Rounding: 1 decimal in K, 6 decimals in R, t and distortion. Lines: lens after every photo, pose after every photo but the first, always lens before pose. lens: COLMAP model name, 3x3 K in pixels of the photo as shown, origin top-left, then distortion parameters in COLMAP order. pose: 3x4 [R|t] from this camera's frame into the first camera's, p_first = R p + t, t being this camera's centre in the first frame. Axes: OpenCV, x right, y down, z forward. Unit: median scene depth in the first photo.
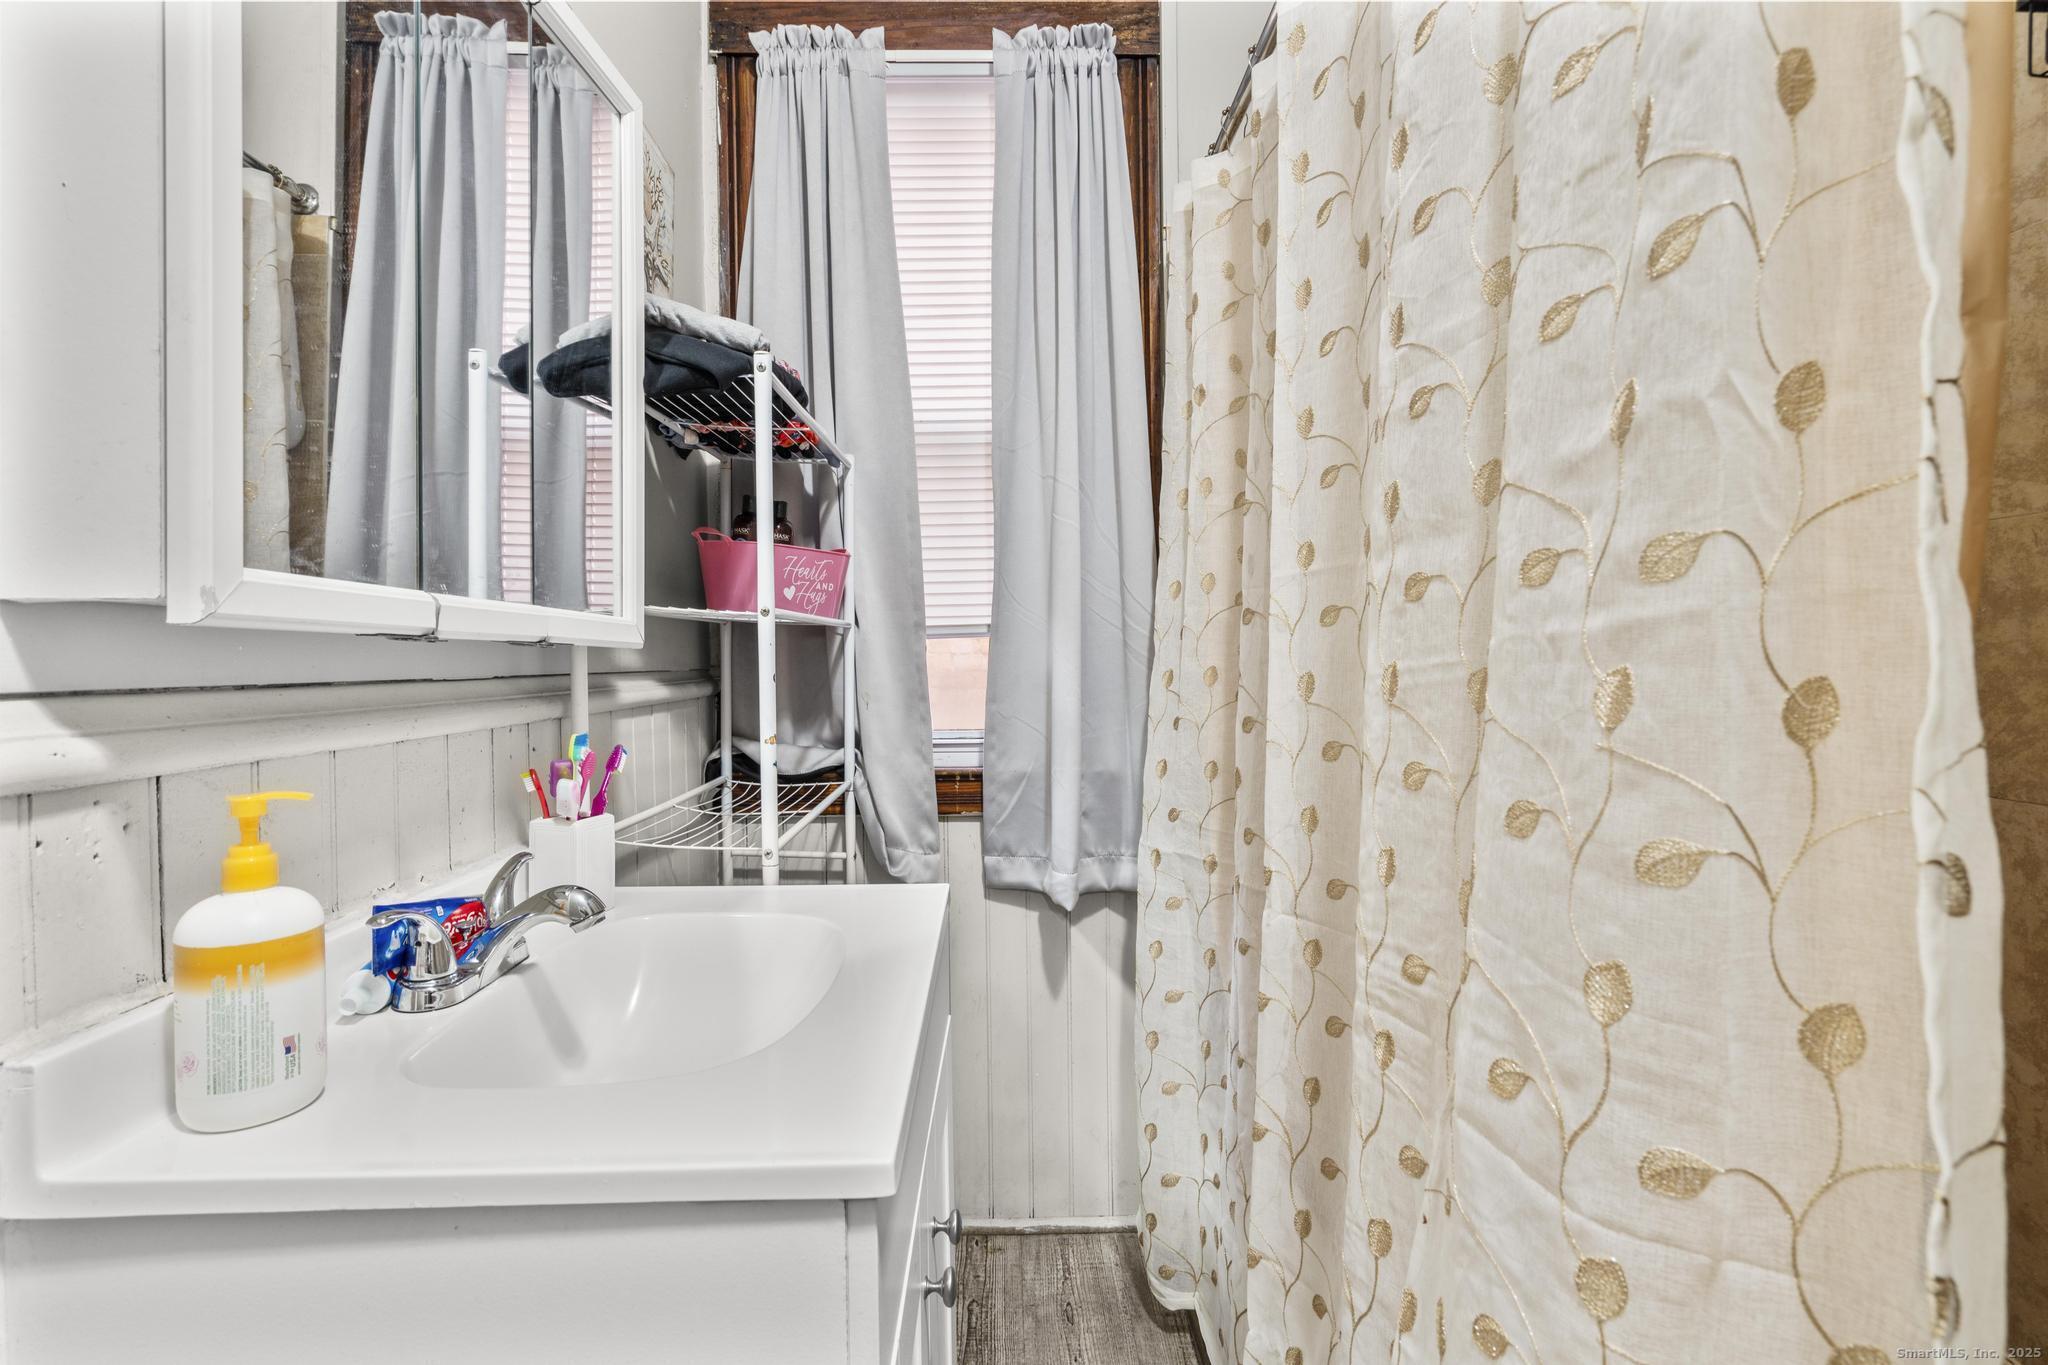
lens RADIAL K [[924.2, 0, 1025.3], [0, 924.2, 681.4], [0, 0, 1]] dist [-0.004397, 0.004806]
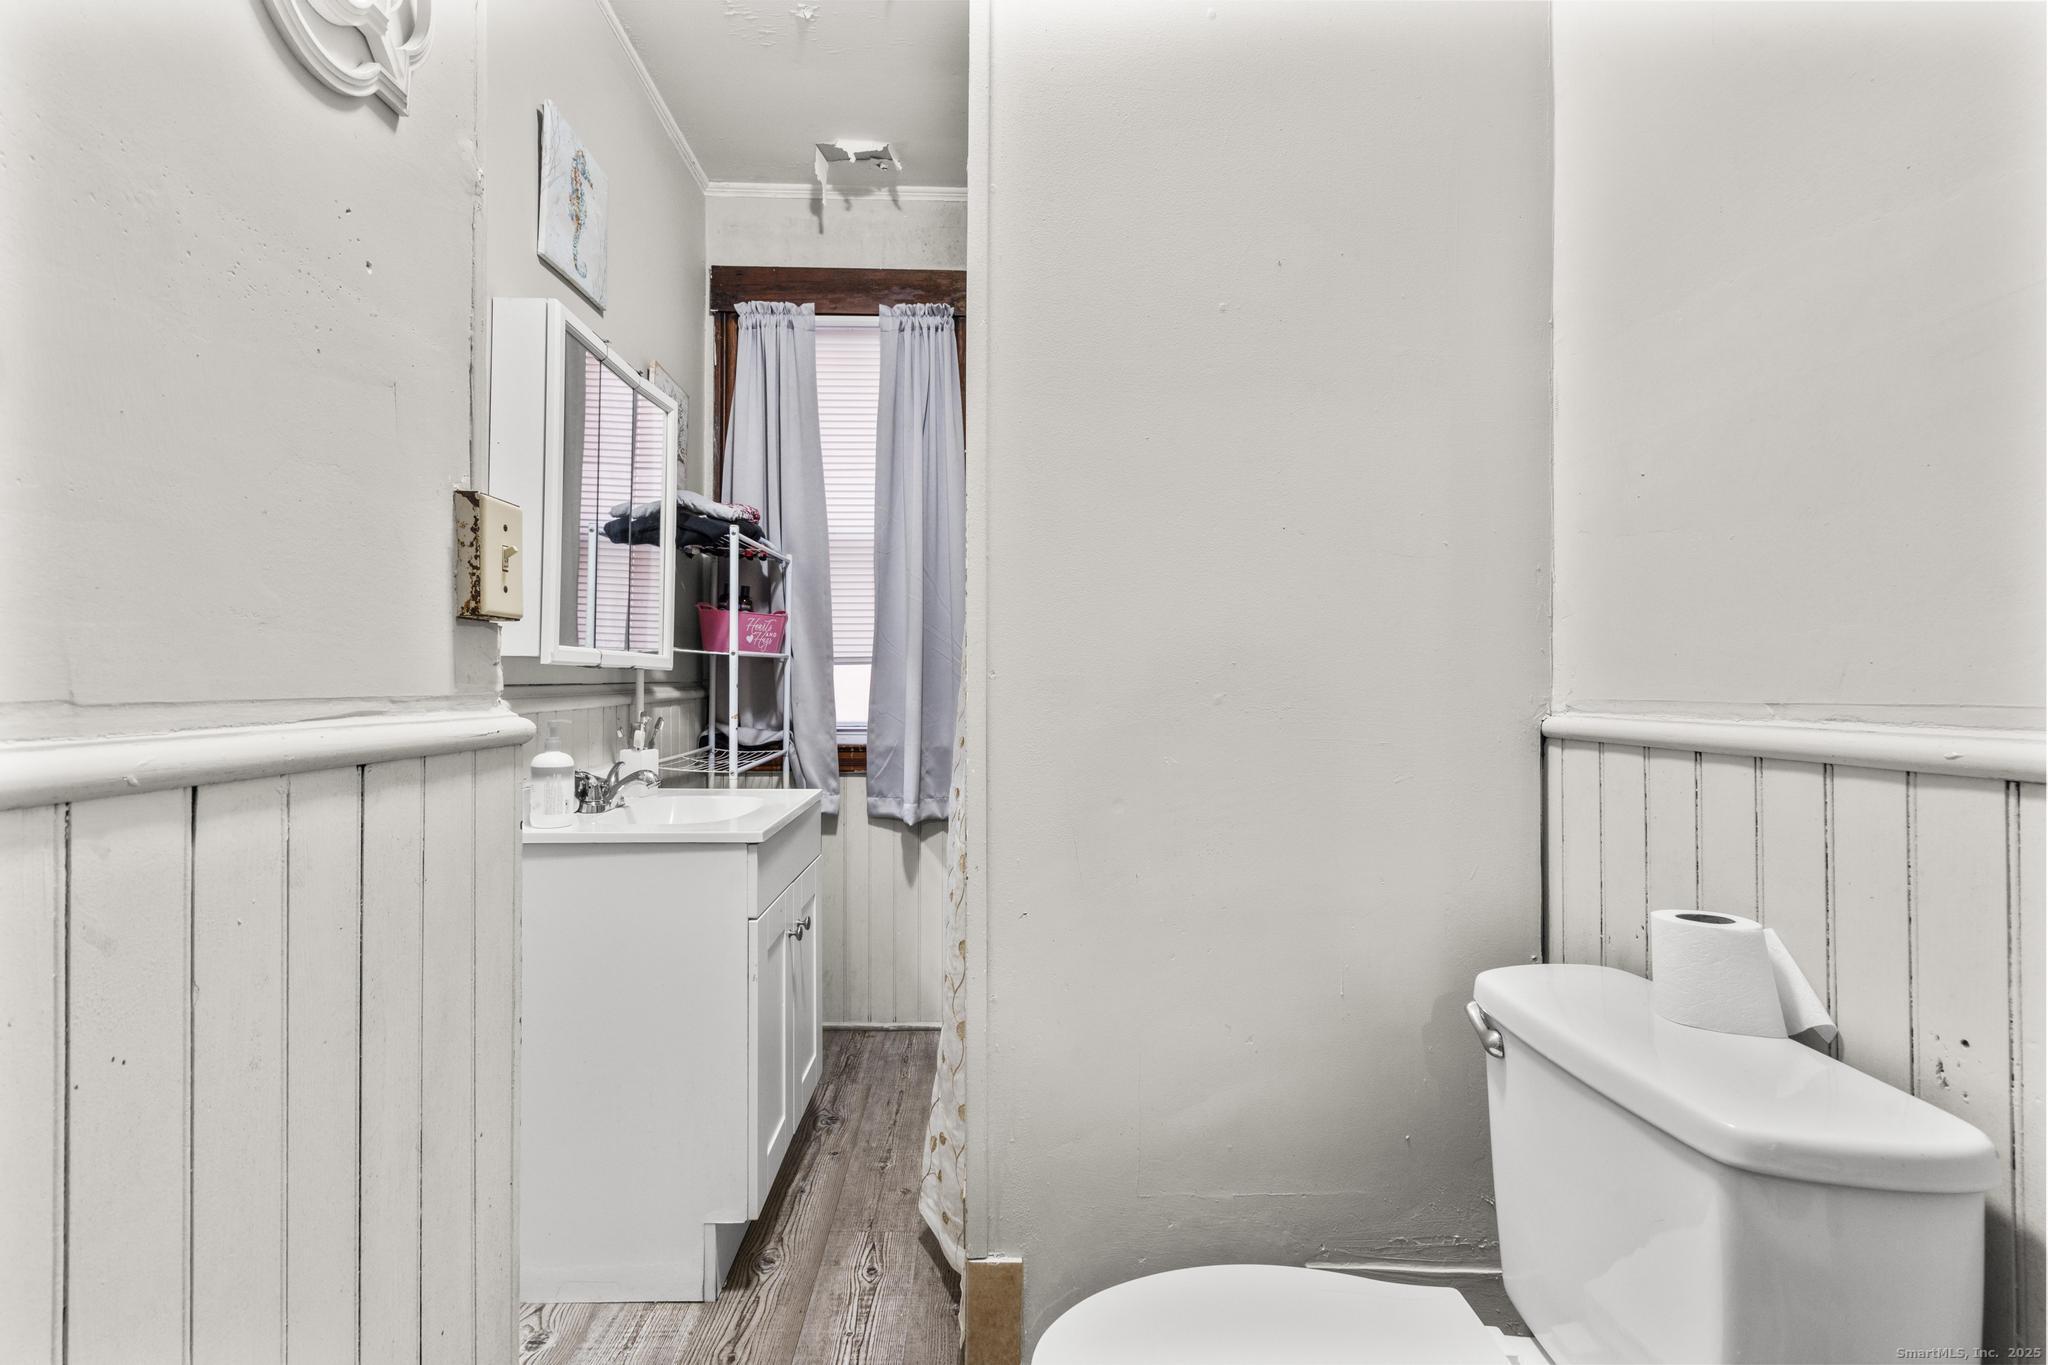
lens RADIAL K [[924.2, 0, 1015.2], [0, 924.2, 679.6], [0, 0, 1]] dist [-0.004397, 0.004806]
pose [[0.999905, 0.013069, 0.004460, 0.215472], [-0.012964, 0.999659, -0.022683, 0.013532], [-0.004755, 0.022623, 0.999733, -0.672621]]
